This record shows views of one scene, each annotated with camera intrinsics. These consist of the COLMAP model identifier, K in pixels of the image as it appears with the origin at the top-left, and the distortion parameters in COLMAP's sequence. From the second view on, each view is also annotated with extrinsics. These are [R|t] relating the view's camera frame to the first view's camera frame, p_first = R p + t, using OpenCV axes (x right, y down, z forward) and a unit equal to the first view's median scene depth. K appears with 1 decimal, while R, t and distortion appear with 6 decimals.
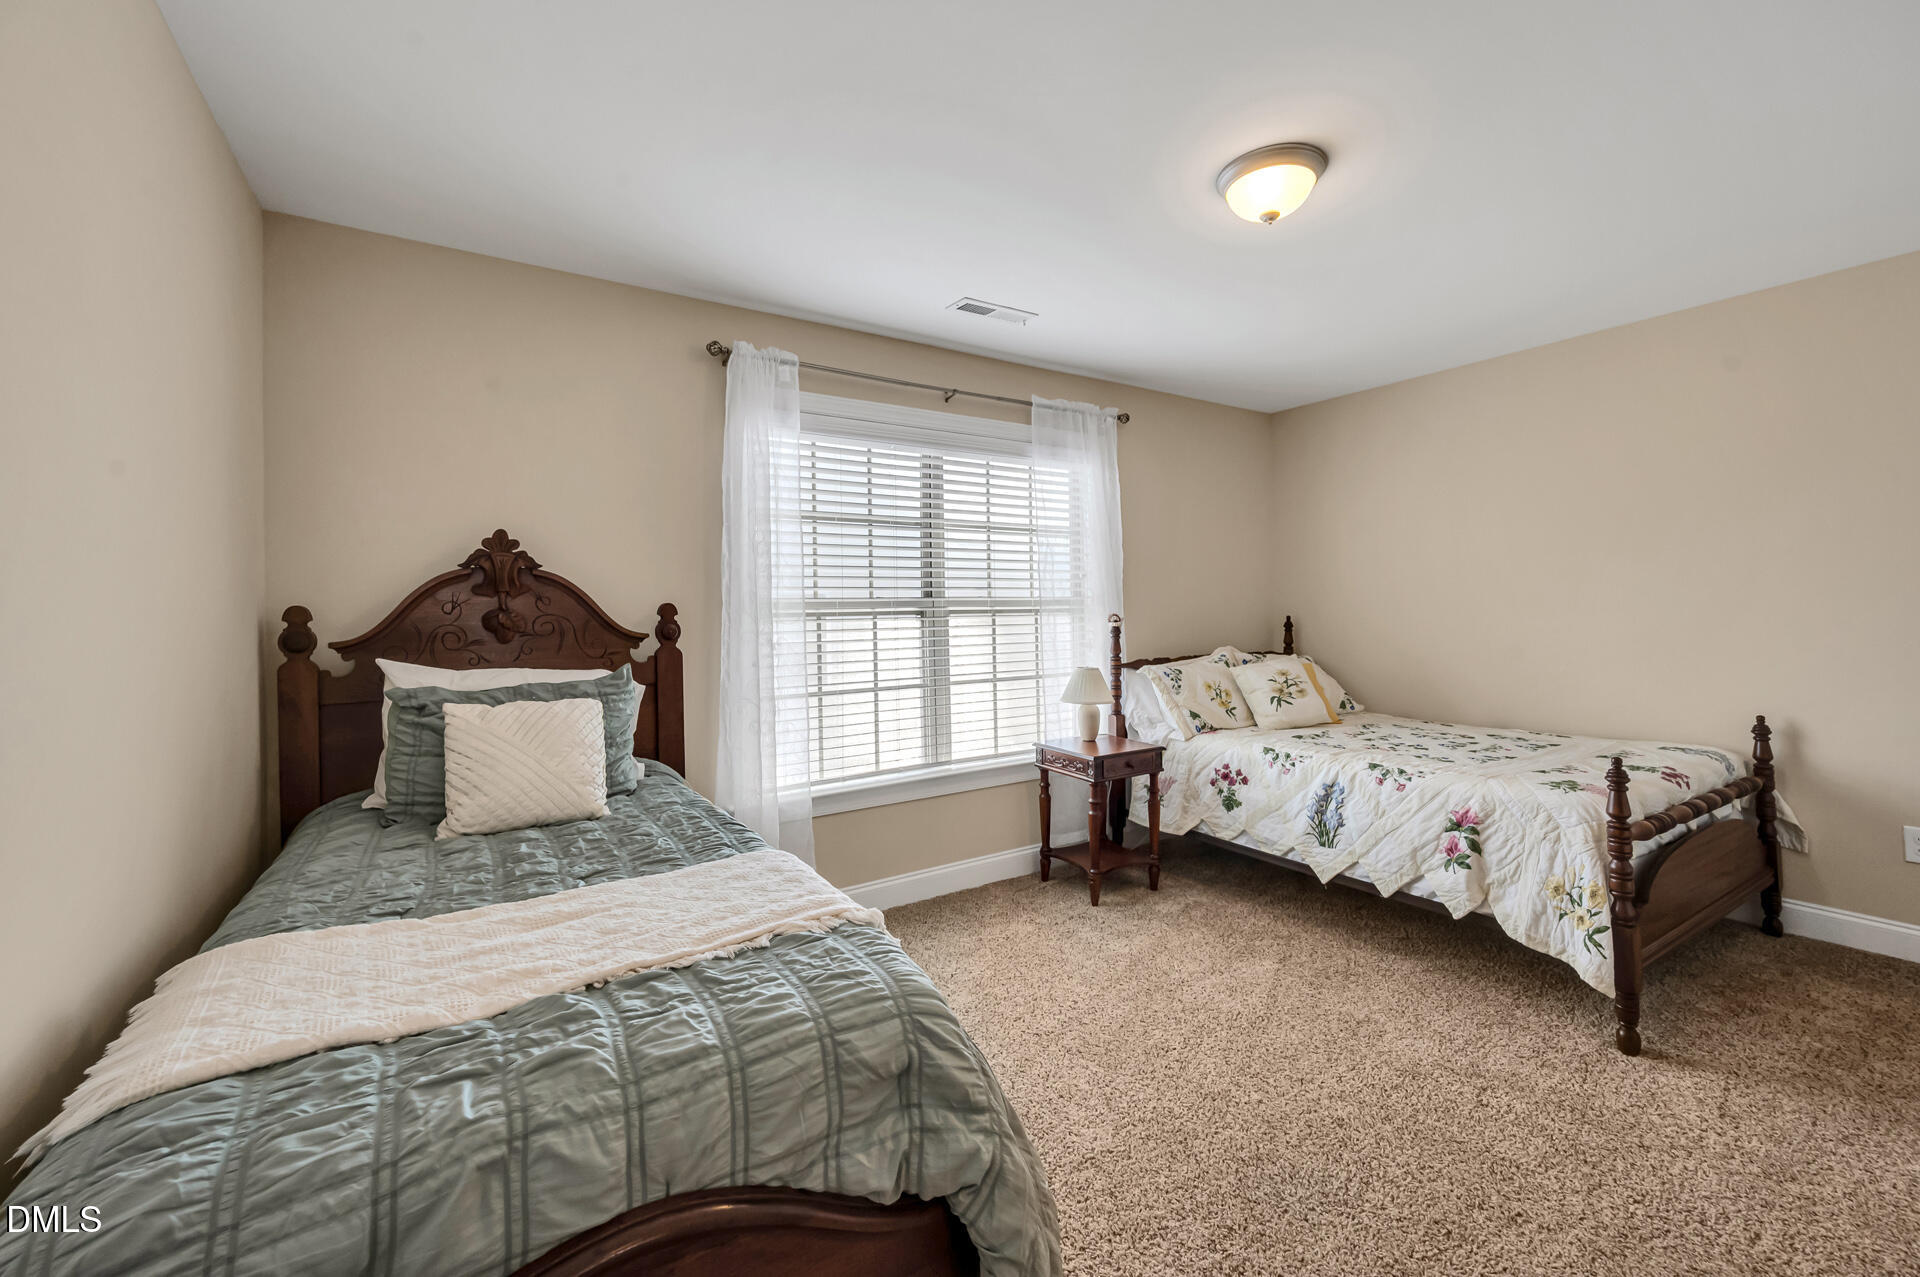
lens RADIAL K [[789.1, 0, 918.5], [0, 789.1, 600.6], [0, 0, 1]] dist [0.000345, -0.000307]
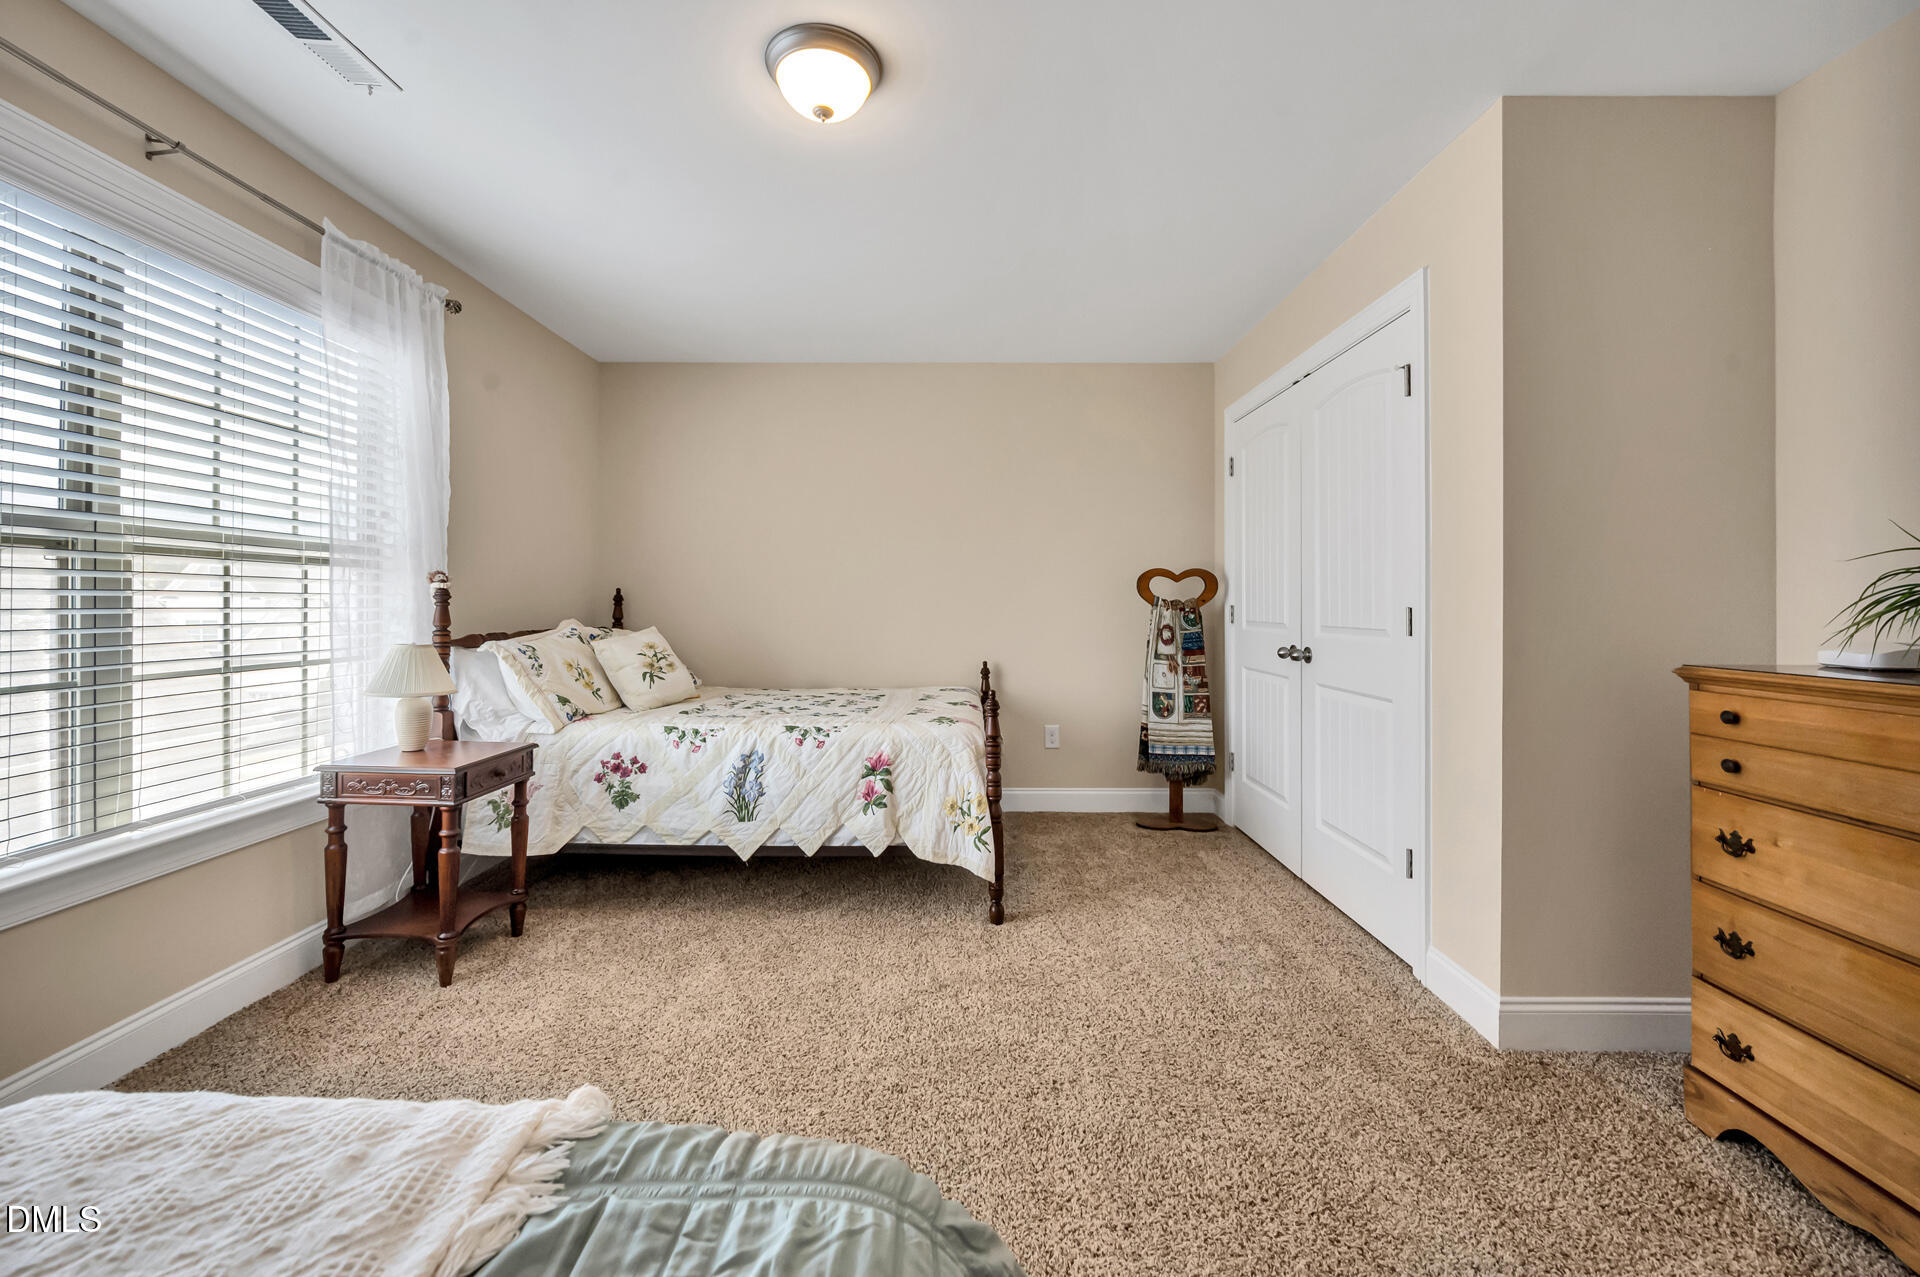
lens RADIAL K [[794.4, 0, 961.8], [0, 794.4, 596.1], [0, 0, 1]] dist [-0.001440, -0.000047]
pose [[0.507607, 0.031953, 0.860996, -0.155316], [-0.024688, 0.999441, -0.022536, 0.052100], [-0.861235, -0.009817, 0.508112, 0.264910]]
